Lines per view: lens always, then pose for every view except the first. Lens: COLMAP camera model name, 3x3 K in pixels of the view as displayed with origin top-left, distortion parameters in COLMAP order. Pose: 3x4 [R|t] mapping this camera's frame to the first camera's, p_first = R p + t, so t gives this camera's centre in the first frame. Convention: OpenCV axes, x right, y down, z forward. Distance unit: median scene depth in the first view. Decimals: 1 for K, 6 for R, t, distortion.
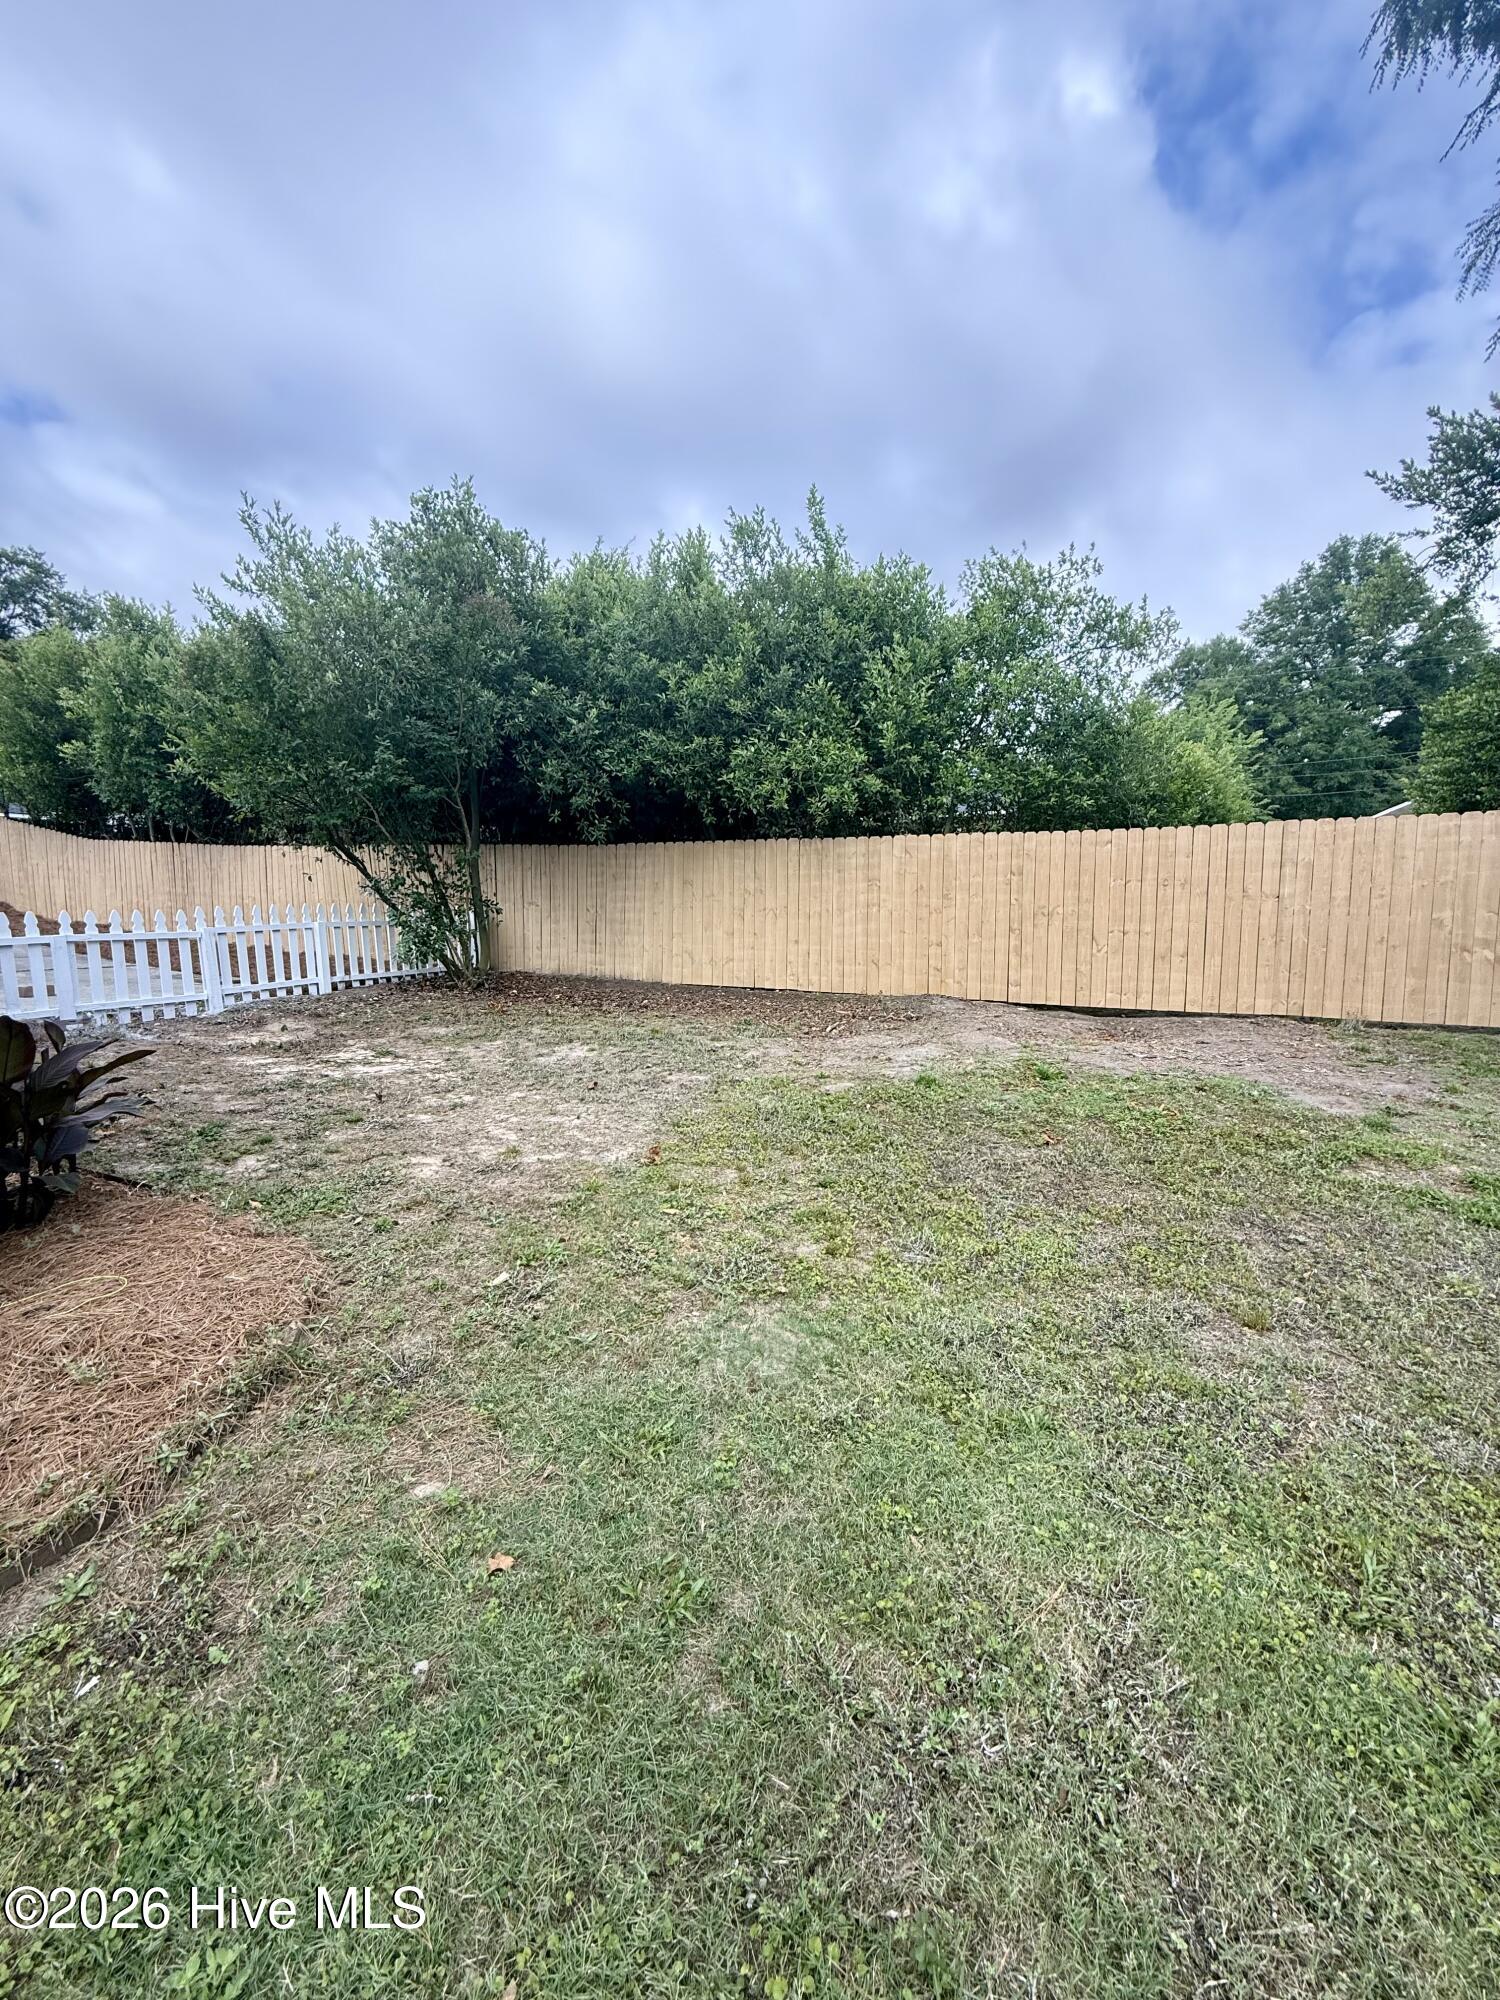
lens RADIAL K [[795.4, 0, 743.0], [0, 795.4, 991.3], [0, 0, 1]] dist [-0.002317, -0.000115]
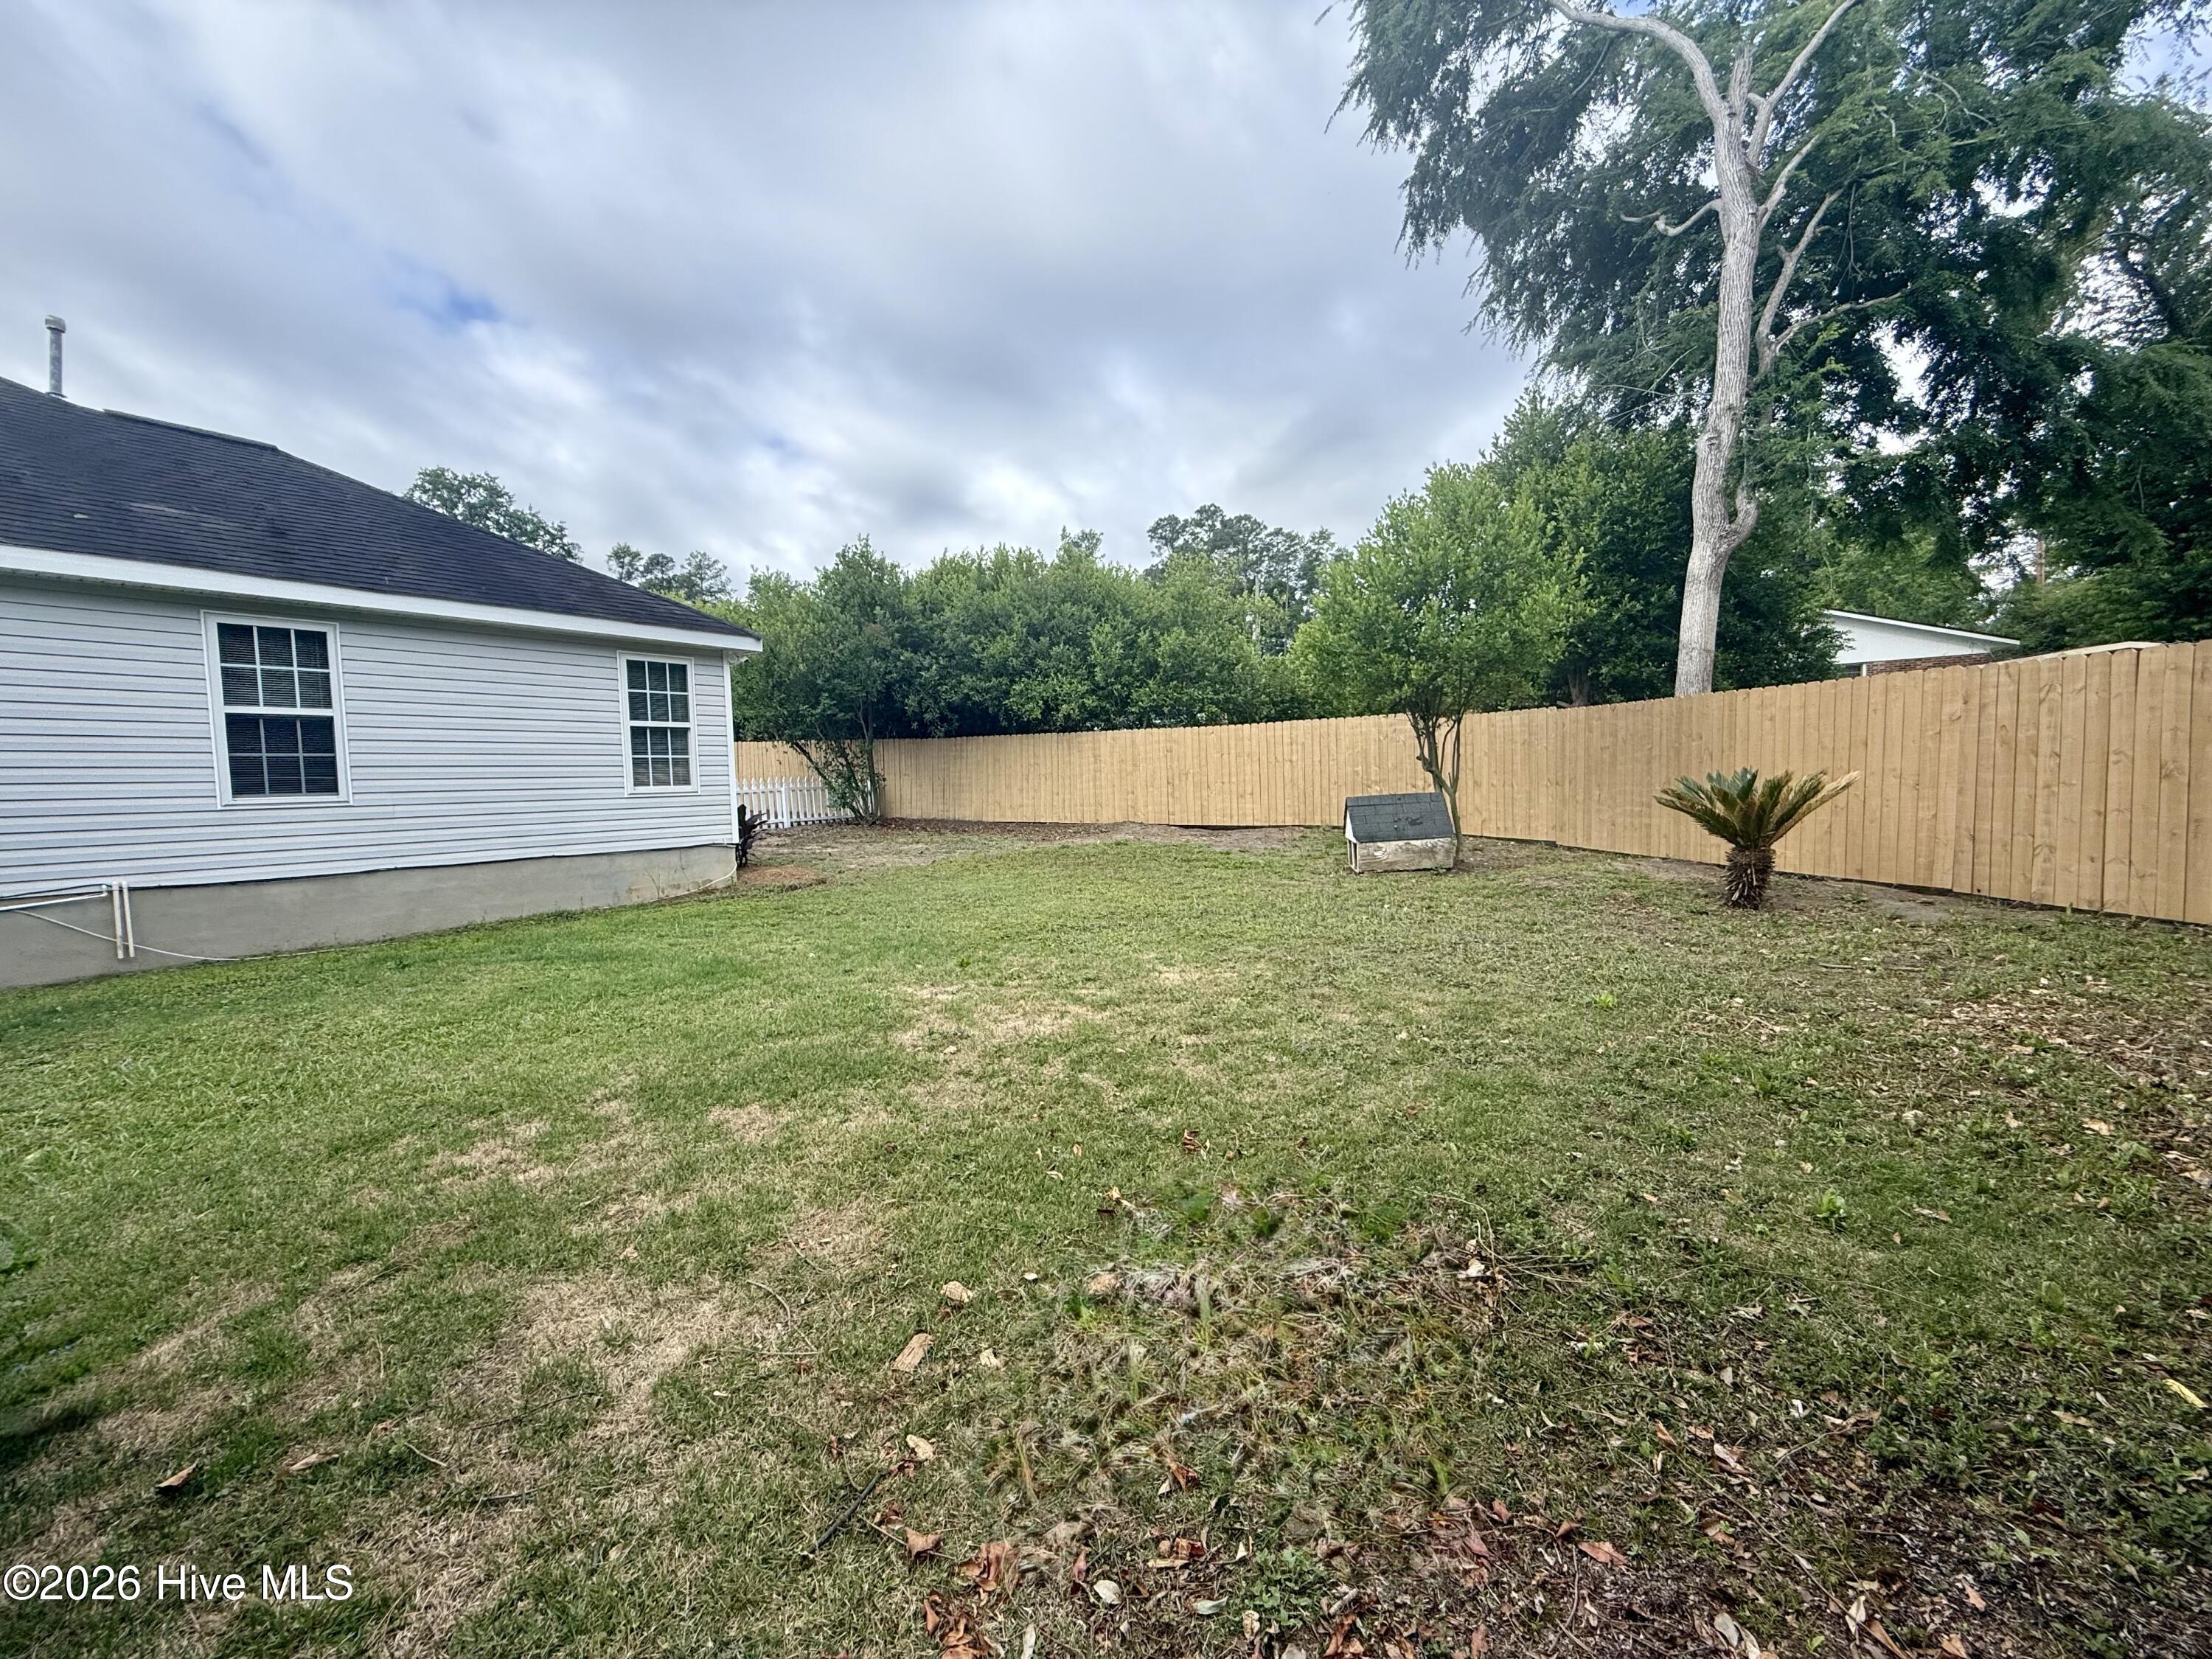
lens RADIAL K [[879.7, 0, 1093.3], [0, 879.7, 836.9], [0, 0, 1]] dist [-0.002317, -0.000115]
pose [[0.996419, -0.015149, -0.083185, 0.301266], [0.011407, 0.998909, -0.045279, 0.115735], [0.083780, 0.044168, 0.995505, -0.855390]]
